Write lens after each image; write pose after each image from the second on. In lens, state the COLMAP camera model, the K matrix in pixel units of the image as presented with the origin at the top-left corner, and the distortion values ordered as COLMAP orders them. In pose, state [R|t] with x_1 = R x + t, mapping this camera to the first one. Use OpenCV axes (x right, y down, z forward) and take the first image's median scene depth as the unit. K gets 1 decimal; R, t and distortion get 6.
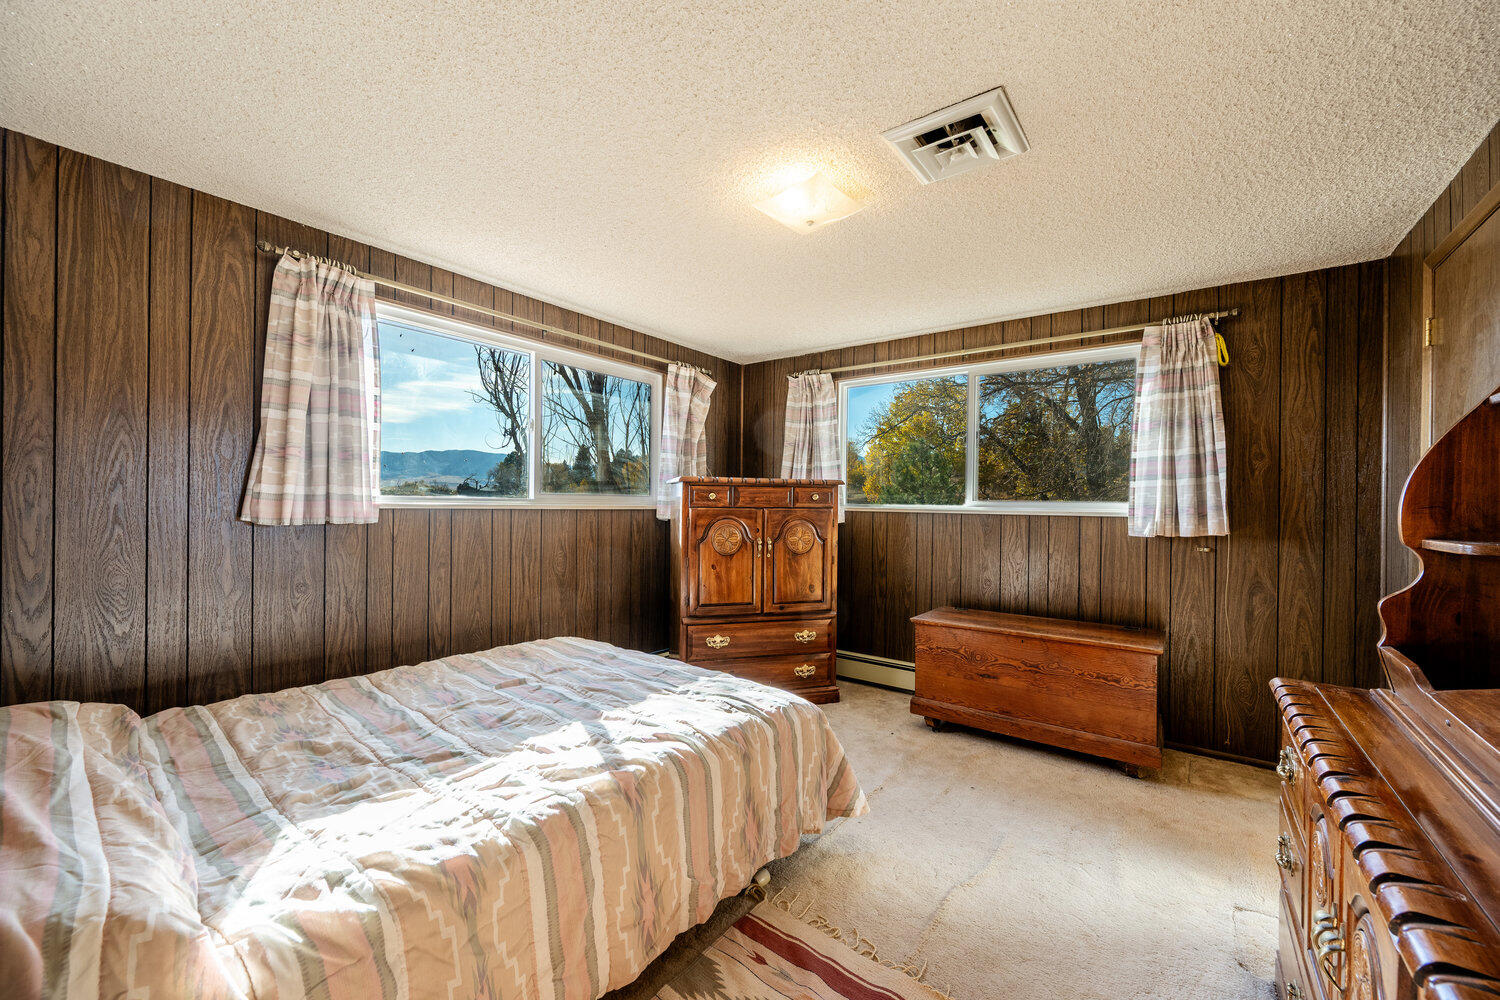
lens RADIAL K [[582.9, 0, 746.0], [0, 582.9, 503.3], [0, 0, 1]] dist [0.000242, 0.000342]
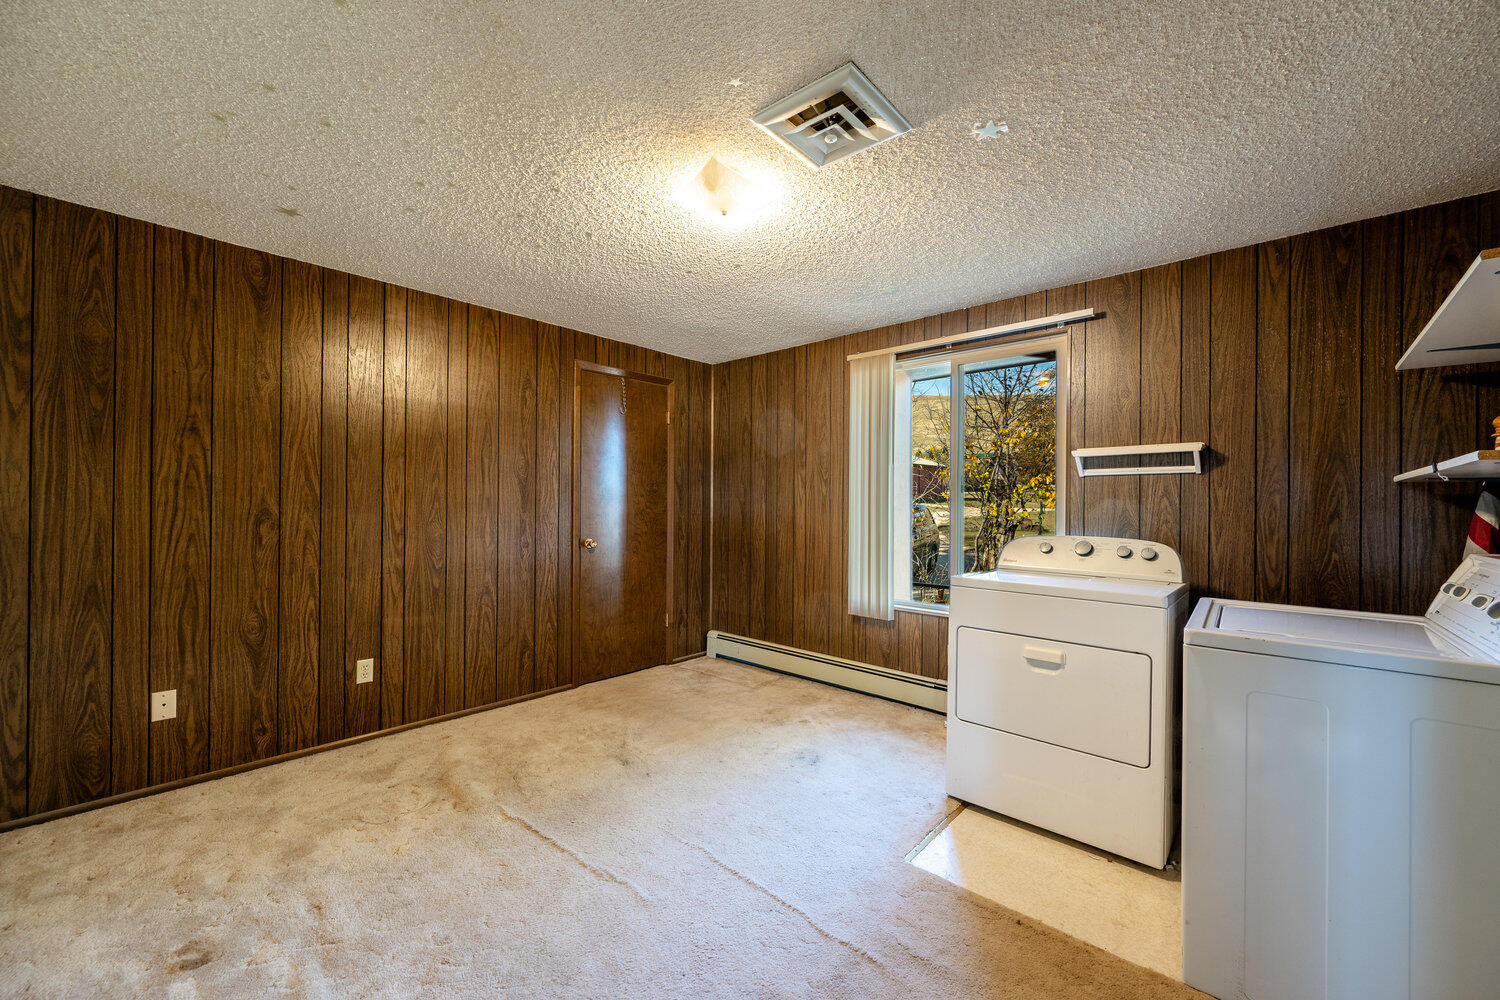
lens RADIAL K [[582.9, 0, 752.2], [0, 582.9, 501.8], [0, 0, 1]] dist [0.000242, 0.000342]
pose [[-0.043846, -0.014067, -0.998939, 0.158813], [-0.011001, 0.999847, -0.013597, -0.034439], [0.998978, 0.010393, -0.043994, -0.130683]]
